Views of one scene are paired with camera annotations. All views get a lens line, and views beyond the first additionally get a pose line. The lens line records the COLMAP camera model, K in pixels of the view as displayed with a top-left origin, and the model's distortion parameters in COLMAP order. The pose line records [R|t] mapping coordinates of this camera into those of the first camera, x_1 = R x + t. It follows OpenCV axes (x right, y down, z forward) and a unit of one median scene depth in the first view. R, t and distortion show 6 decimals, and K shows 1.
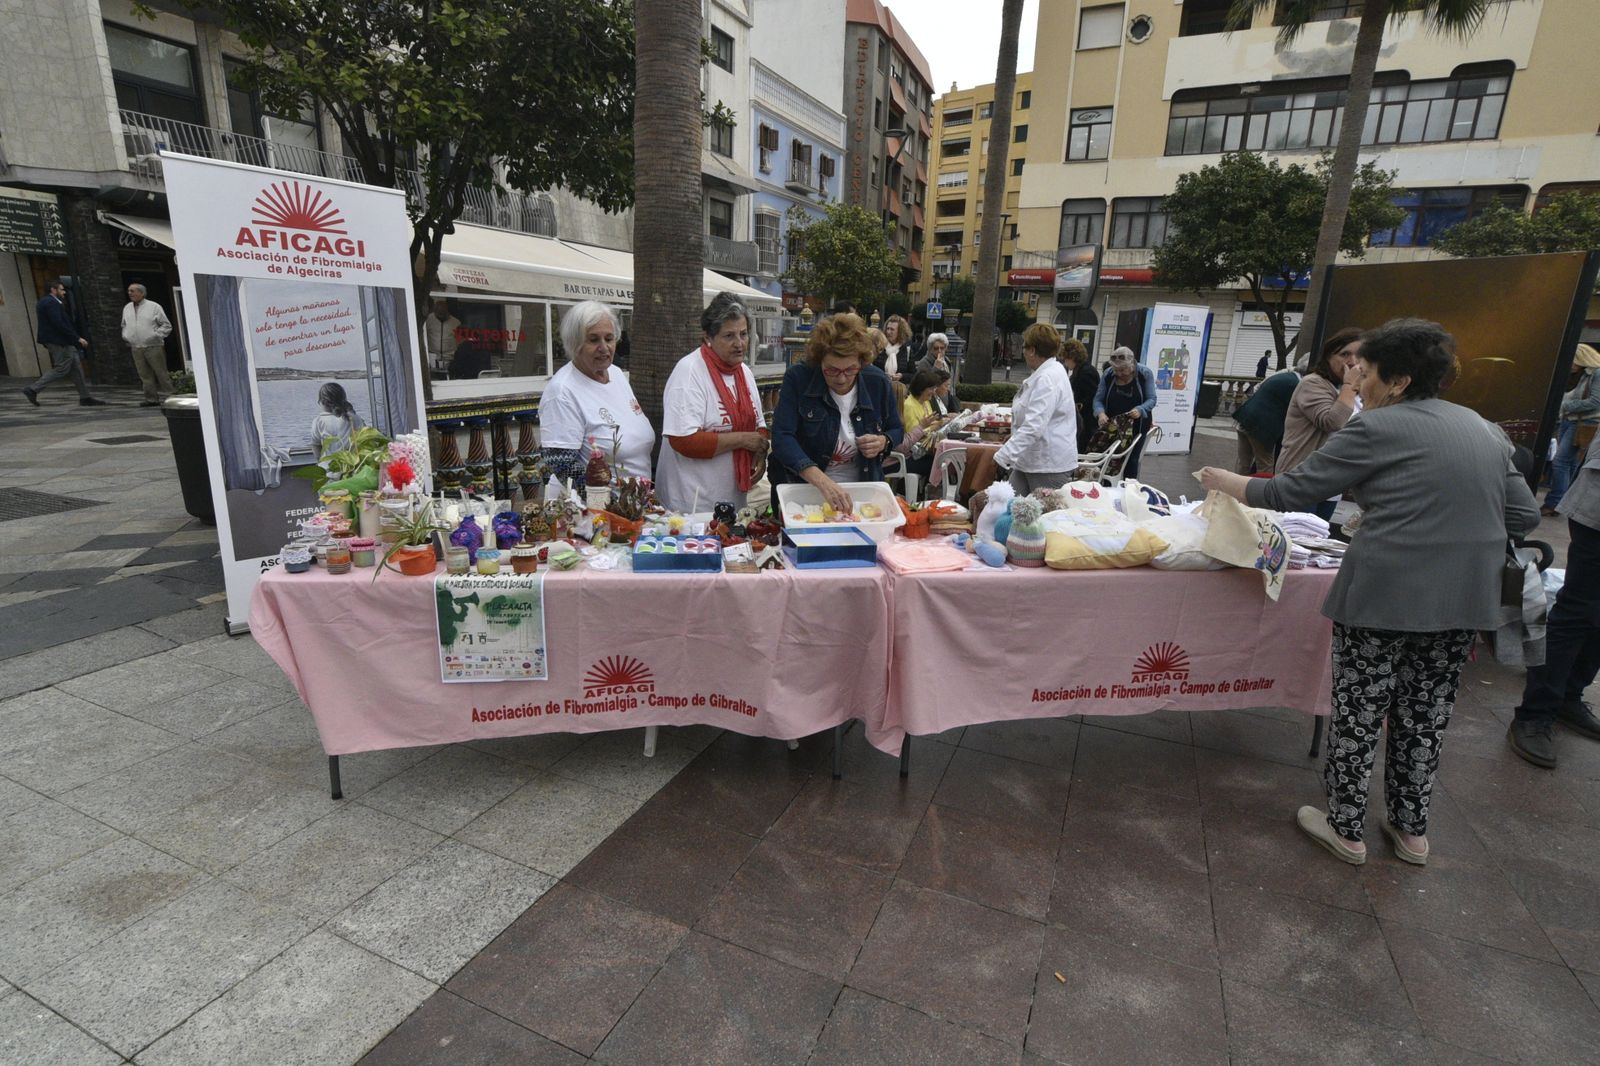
lens RADIAL K [[785.8, 0, 800.0], [0, 785.8, 533.0], [0, 0, 1]] dist [-0.036009, 0.014260]
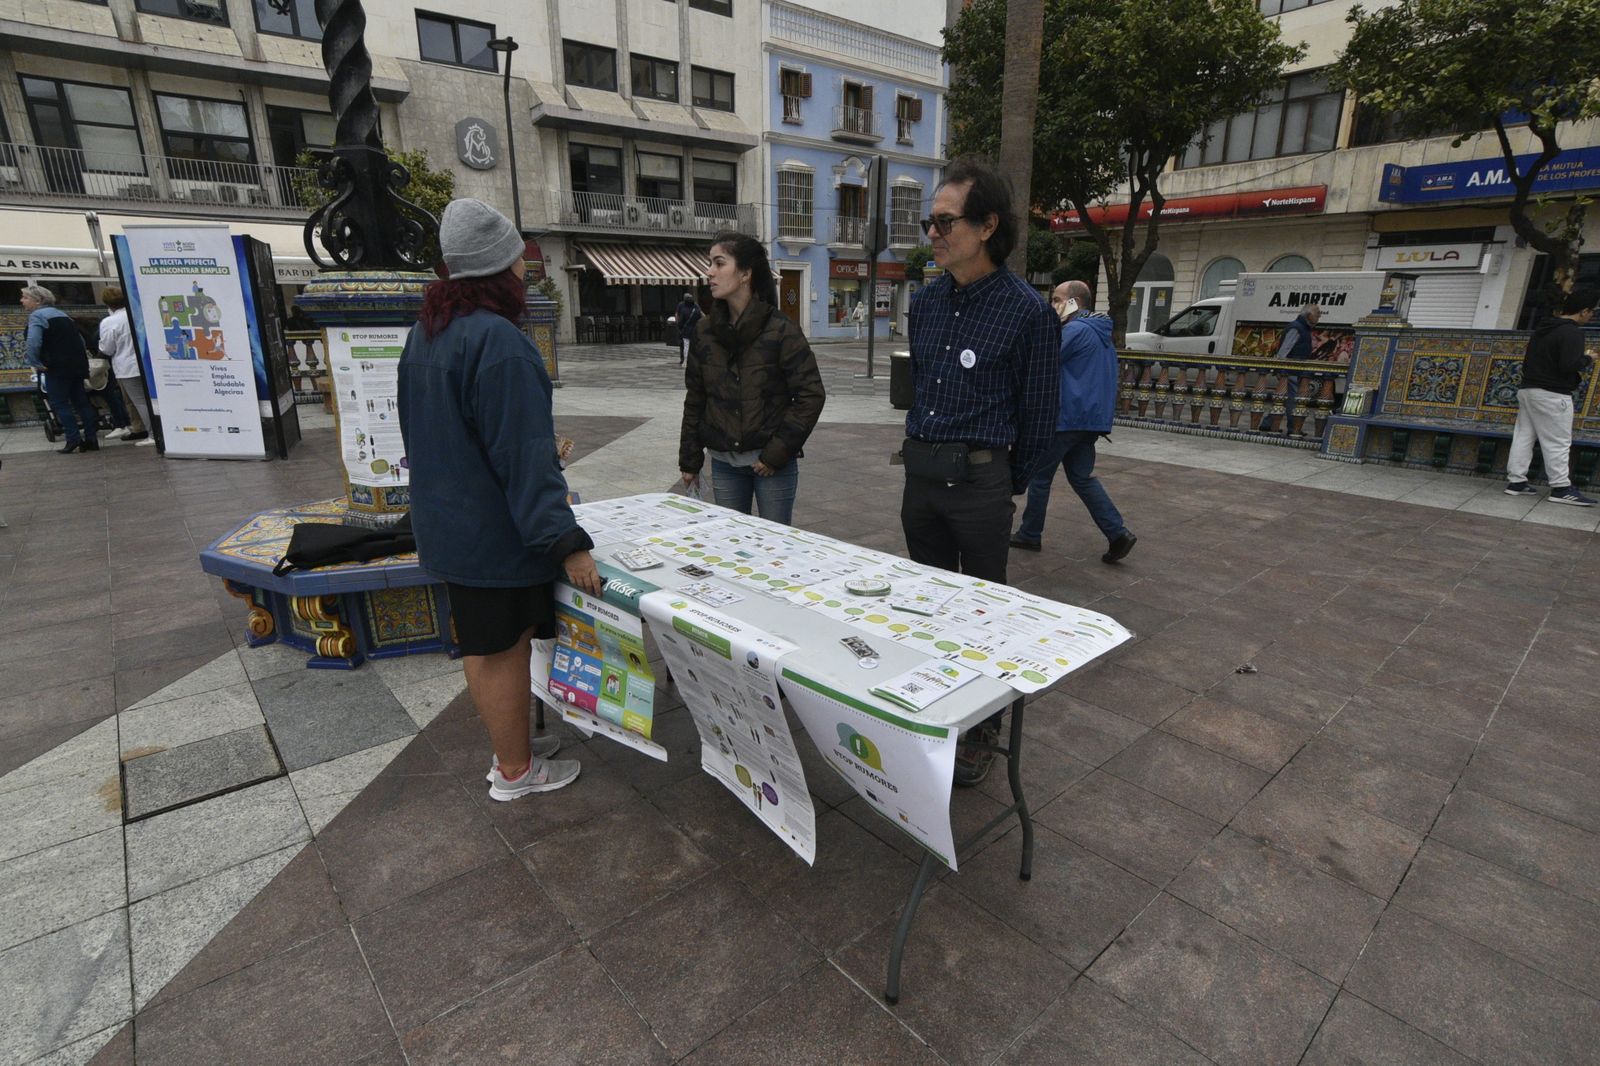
lens RADIAL K [[785.8, 0, 800.0], [0, 785.8, 533.0], [0, 0, 1]] dist [-0.036009, 0.014260]
pose [[0.904501, 0.089473, -0.416981, 0.422300], [-0.080313, 0.995987, 0.039500, -0.037005], [0.418842, -0.002239, 0.908057, 0.218649]]
